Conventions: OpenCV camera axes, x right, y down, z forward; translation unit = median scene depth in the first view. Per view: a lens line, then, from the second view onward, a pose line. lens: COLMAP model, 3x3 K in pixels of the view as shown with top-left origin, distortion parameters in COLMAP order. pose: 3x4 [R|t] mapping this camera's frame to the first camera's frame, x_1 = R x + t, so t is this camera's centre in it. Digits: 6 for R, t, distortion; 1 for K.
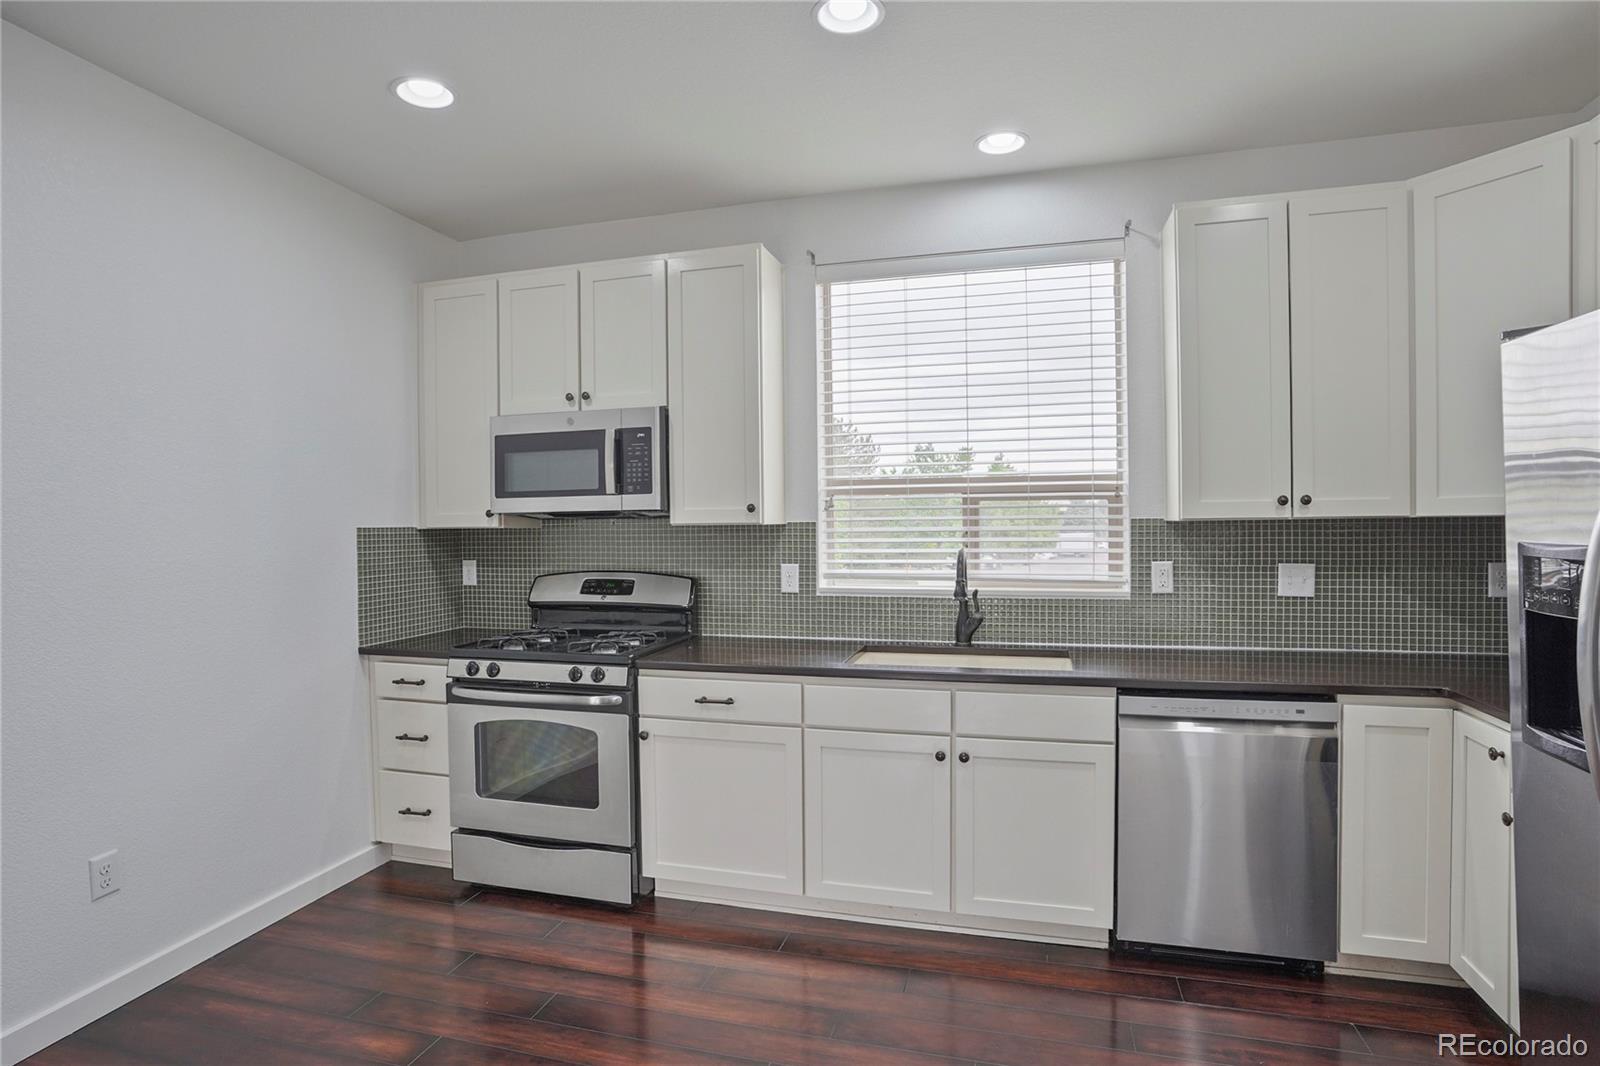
lens RADIAL K [[840.6, 0, 772.4], [0, 840.6, 533.6], [0, 0, 1]] dist [-0.044062, 0.022667]
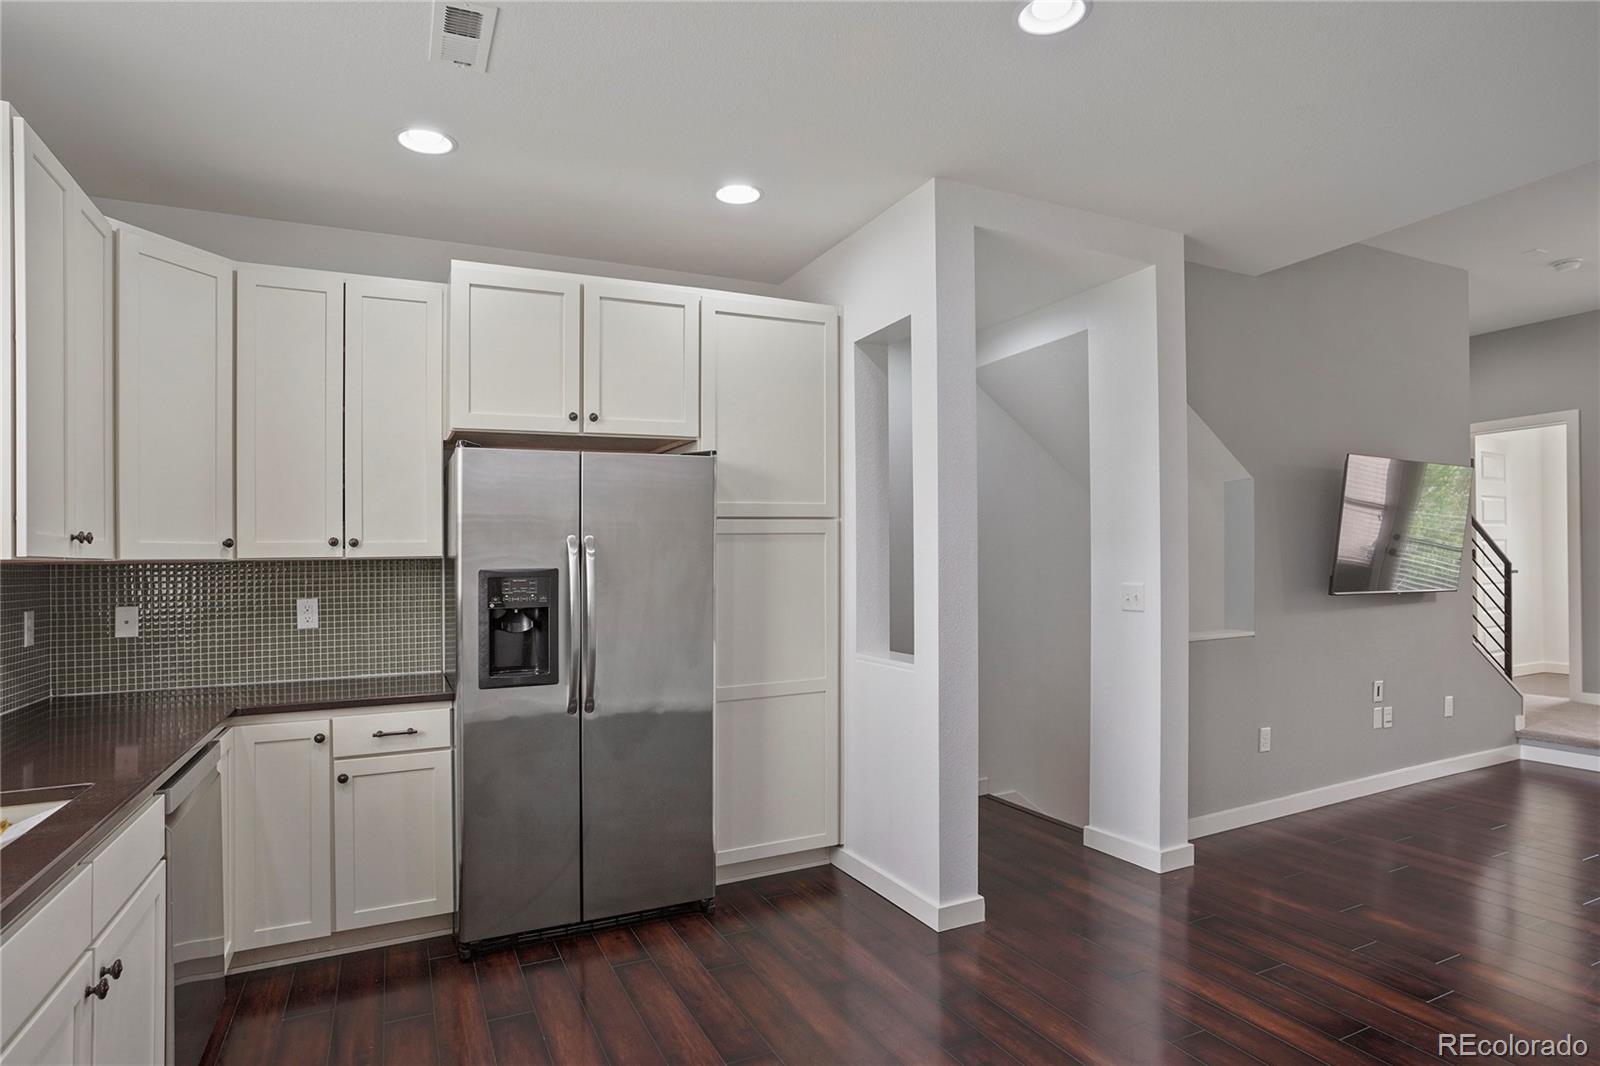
lens RADIAL K [[840.6, 0, 784.2], [0, 840.6, 570.5], [0, 0, 1]] dist [-0.044062, 0.022667]
pose [[-0.657233, 0.019429, 0.753437, -0.413714], [0.035661, 0.999350, 0.005337, 0.011909], [-0.752843, 0.030376, -0.657499, 0.877060]]
